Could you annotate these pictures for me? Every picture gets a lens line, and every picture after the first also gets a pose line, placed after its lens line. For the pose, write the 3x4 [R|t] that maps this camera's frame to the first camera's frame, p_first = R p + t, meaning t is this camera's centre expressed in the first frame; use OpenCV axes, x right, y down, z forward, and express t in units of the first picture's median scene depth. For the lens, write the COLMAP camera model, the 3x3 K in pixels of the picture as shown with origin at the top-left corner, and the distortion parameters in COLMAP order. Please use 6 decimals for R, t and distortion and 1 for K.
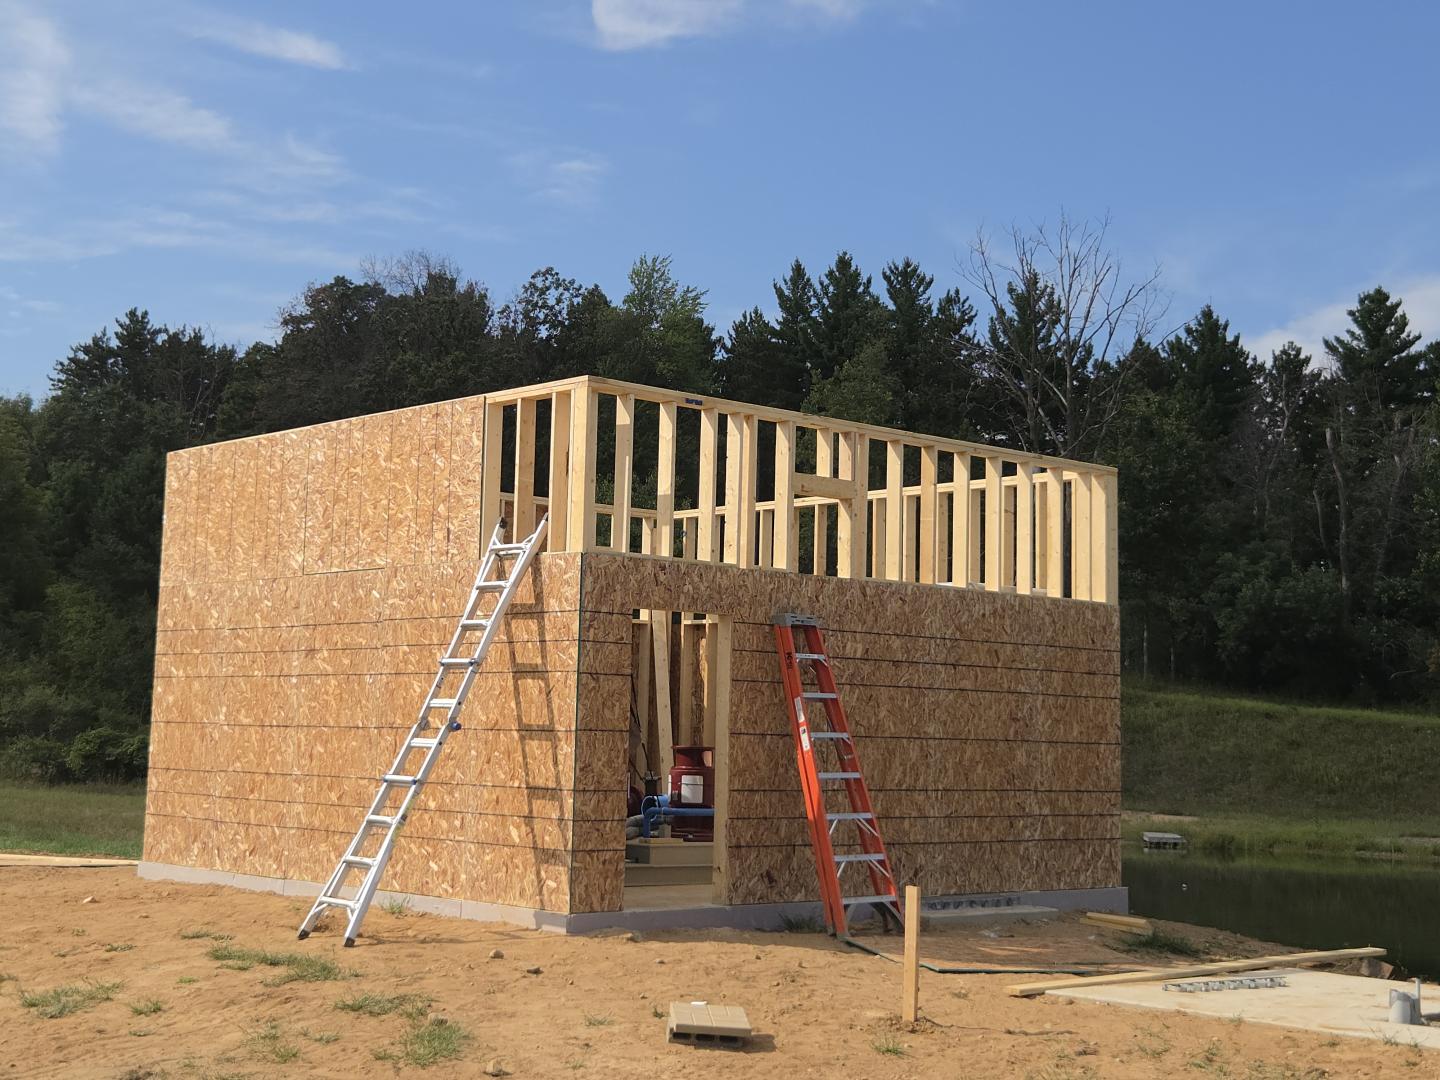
lens RADIAL K [[2065.0, 0, 705.7], [0, 2065.0, 513.9], [0, 0, 1]] dist [0.056719, 0.065737]
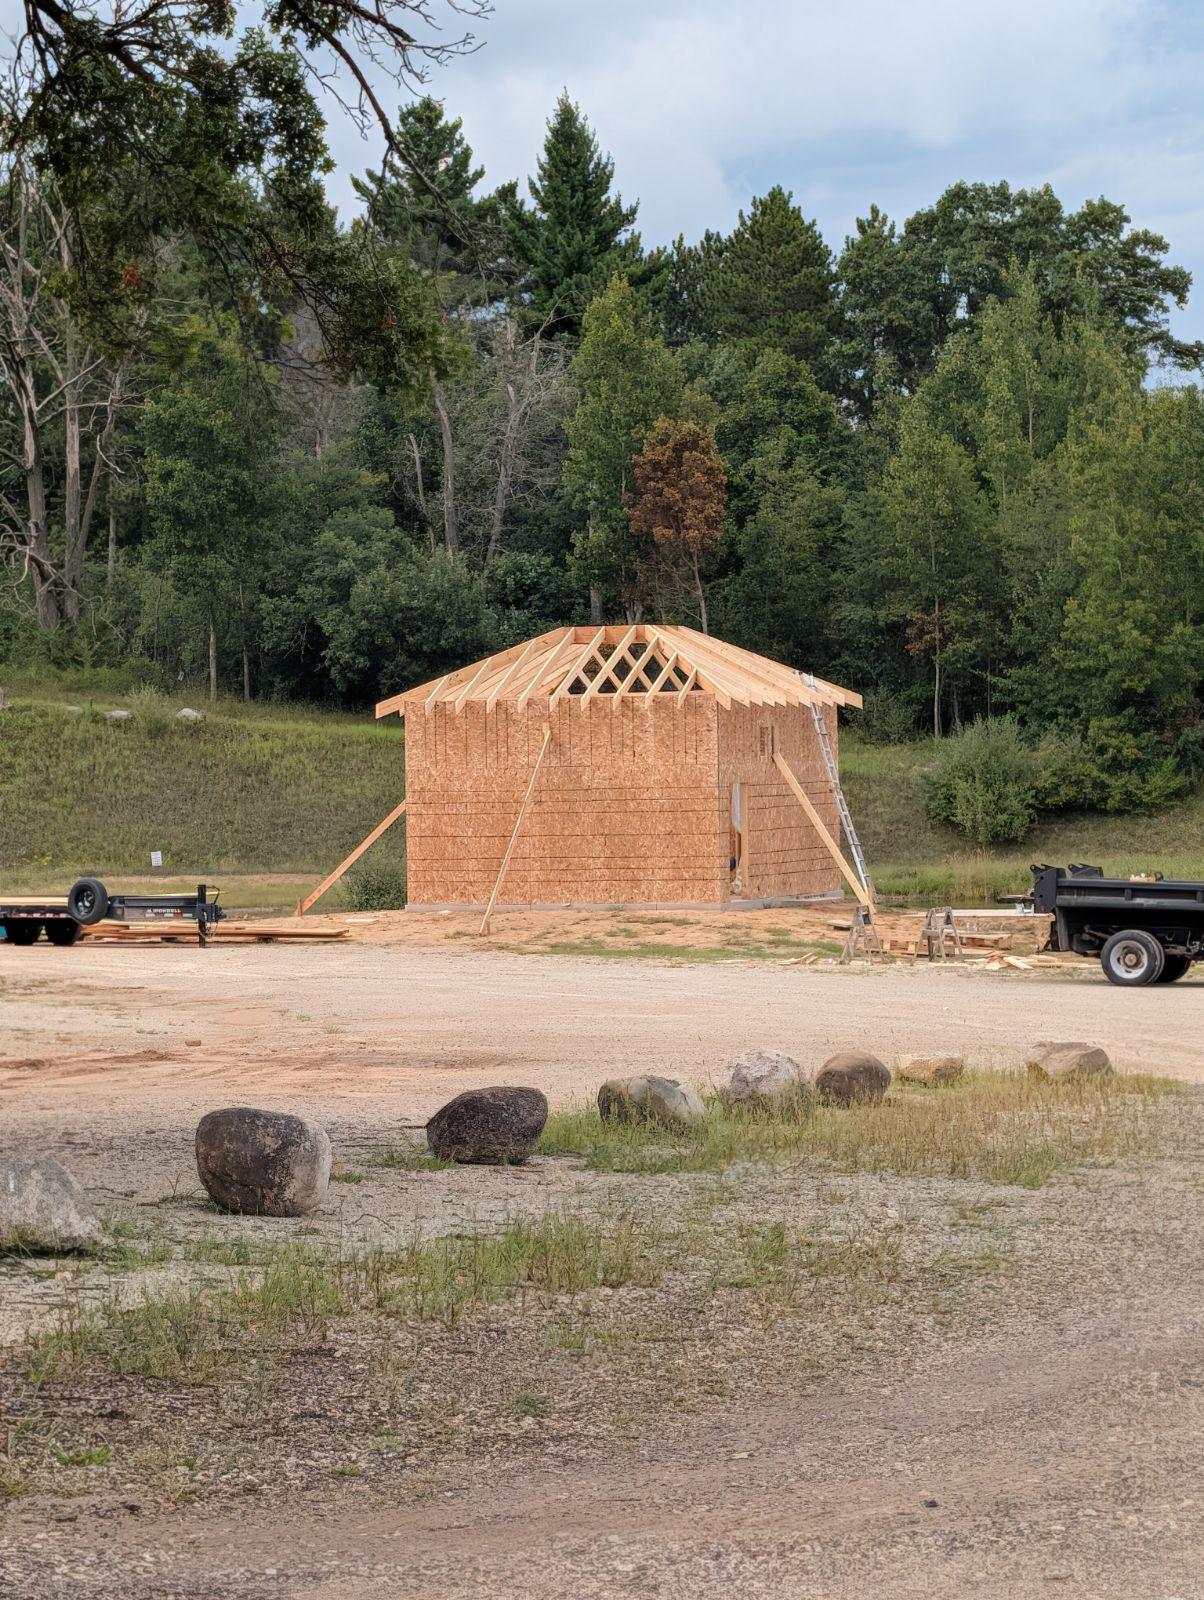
lens RADIAL K [[4845.1, 0, 602.0], [0, 4845.1, 800.0], [0, 0, 1]] dist [0.140552, 0.850511]
pose [[0.907399, -0.048499, 0.417462, -0.393013], [-0.002757, 0.992611, 0.121309, -0.096792], [-0.420261, -0.111227, 0.900561, -0.633158]]
